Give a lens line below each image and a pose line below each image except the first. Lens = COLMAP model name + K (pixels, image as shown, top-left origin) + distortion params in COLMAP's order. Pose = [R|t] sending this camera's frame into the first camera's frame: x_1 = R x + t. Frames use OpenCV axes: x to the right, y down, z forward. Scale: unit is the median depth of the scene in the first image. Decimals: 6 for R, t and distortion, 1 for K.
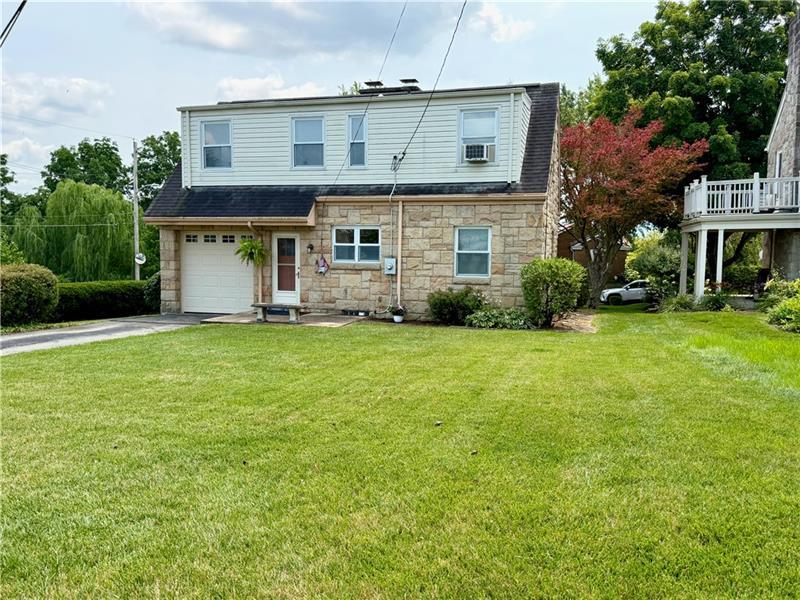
lens RADIAL K [[651.6, 0, 401.2], [0, 651.6, 303.8], [0, 0, 1]] dist [0.029950, -0.027772]
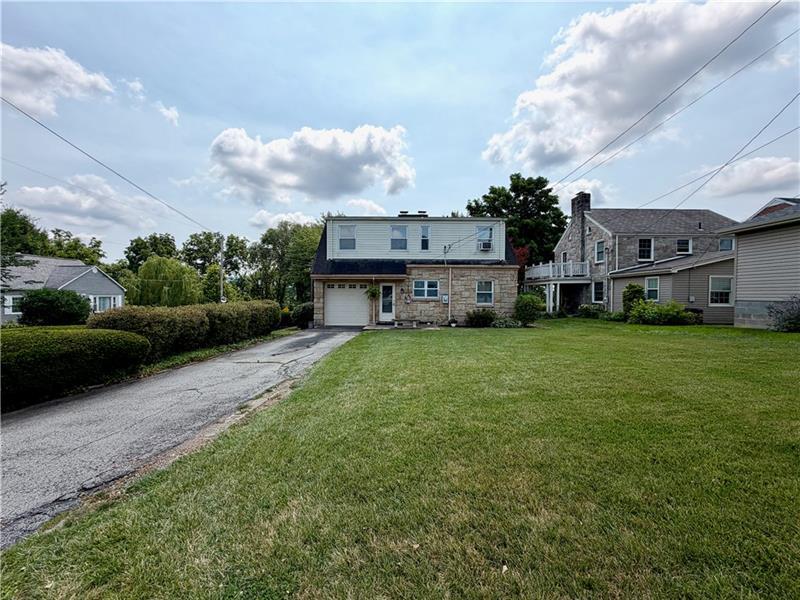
lens RADIAL K [[320.4, 0, 401.5], [0, 320.4, 295.1], [0, 0, 1]] dist [-0.000144, -0.000145]
pose [[0.961881, -0.003999, 0.273441, -0.402356], [0.027627, 0.996199, -0.082615, 0.007628], [-0.272071, 0.087020, 0.958334, 0.071784]]
